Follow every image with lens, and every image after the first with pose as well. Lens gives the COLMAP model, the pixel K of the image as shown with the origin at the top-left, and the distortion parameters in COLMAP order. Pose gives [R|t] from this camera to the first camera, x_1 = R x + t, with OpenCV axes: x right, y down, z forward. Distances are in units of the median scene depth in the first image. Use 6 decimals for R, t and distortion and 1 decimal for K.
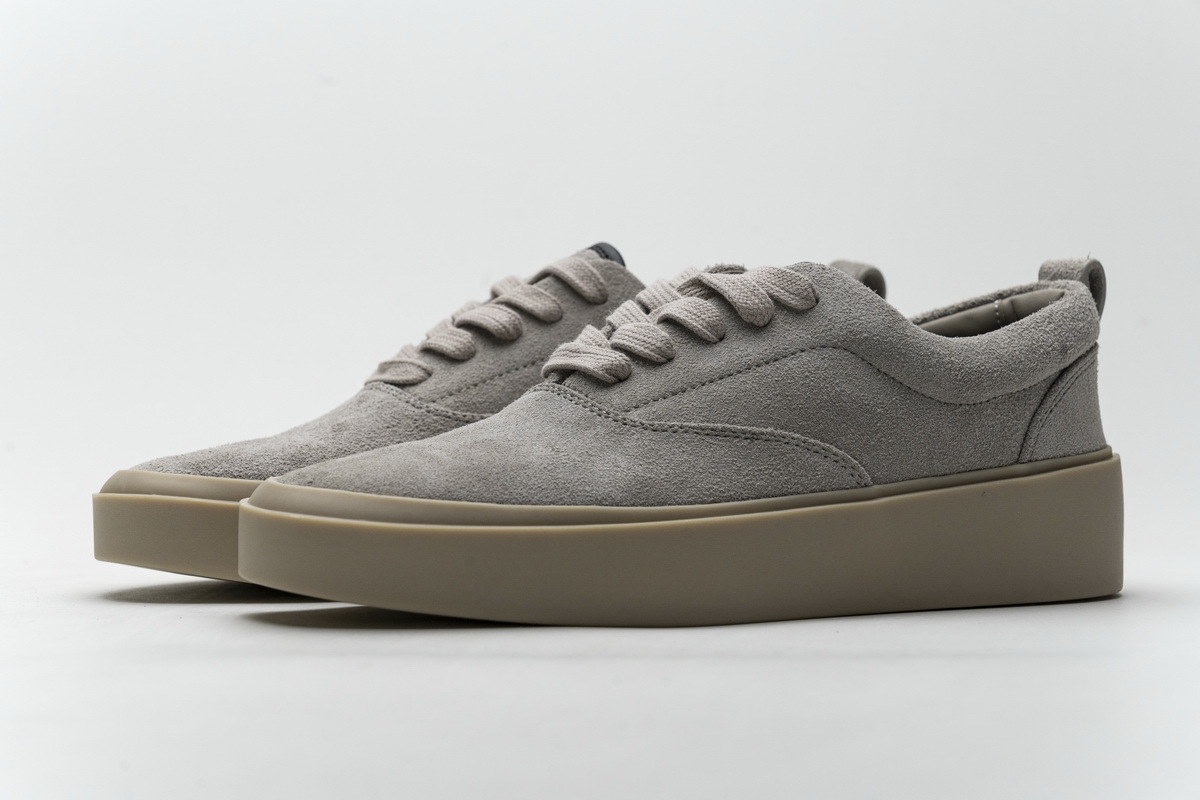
lens RADIAL K [[2452.7, 0, 600.0], [0, 2452.7, 400.0], [0, 0, 1]] dist [0.080648, 0.085978]
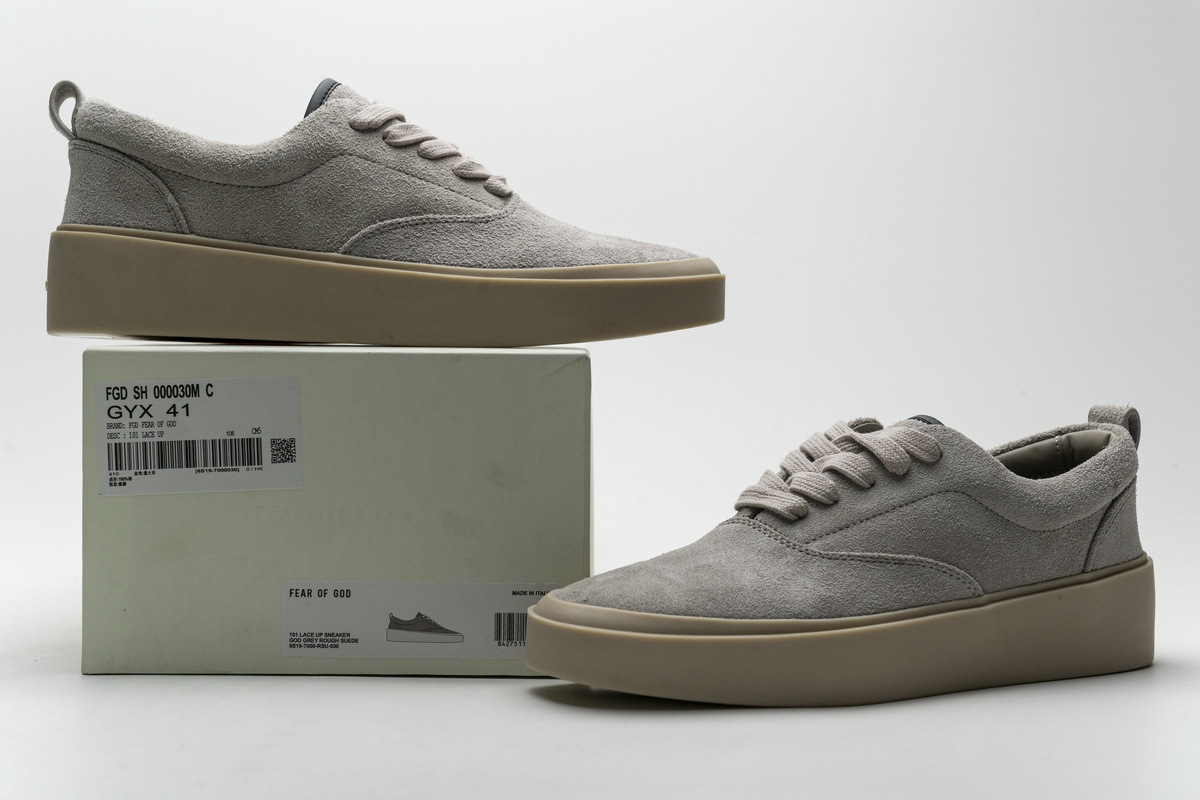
lens RADIAL K [[2368.4, 0, 600.0], [0, 2368.4, 400.0], [0, 0, 1]] dist [-0.036873, 0.046633]
pose [[0.999432, 0.007454, 0.032855, -0.143052], [-0.008206, 0.999706, 0.022796, -0.100372], [-0.032676, -0.023052, 0.999200, -0.290173]]
